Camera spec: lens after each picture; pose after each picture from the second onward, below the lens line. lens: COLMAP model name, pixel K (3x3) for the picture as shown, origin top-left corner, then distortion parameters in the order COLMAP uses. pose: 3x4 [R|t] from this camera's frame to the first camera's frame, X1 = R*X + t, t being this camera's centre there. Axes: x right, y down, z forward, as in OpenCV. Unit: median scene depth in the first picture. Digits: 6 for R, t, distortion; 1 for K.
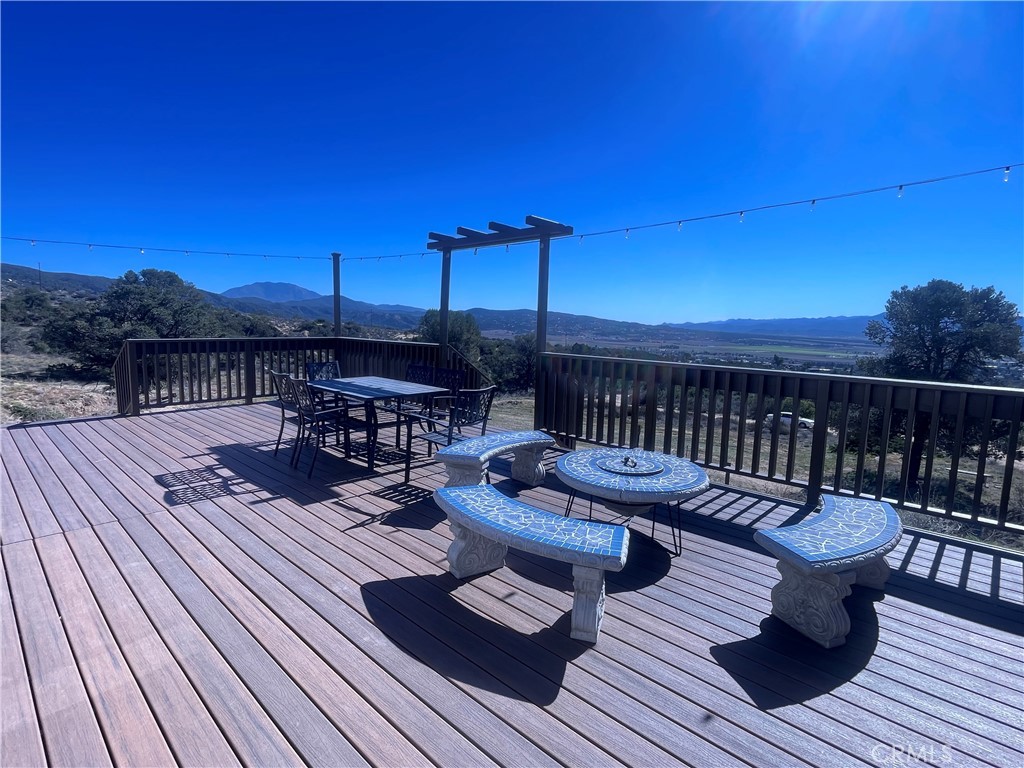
lens RADIAL K [[526.0, 0, 512.0], [0, 526.0, 384.0], [0, 0, 1]] dist [-0.001275, -0.000124]
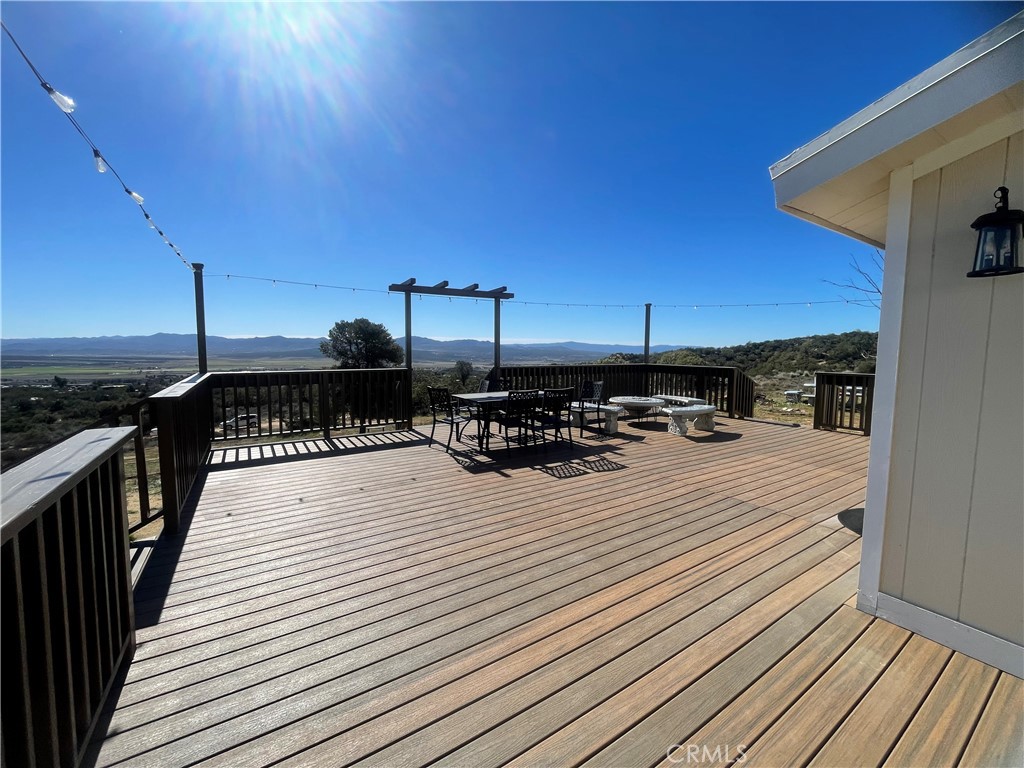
lens RADIAL K [[418.1, 0, 512.0], [0, 418.1, 384.0], [0, 0, 1]] dist [-0.000035, -0.000043]
pose [[0.247510, -0.106640, 0.962999, -1.536578], [0.119937, 0.989652, 0.078766, -0.131862], [-0.961433, 0.096003, 0.257739, 0.778510]]
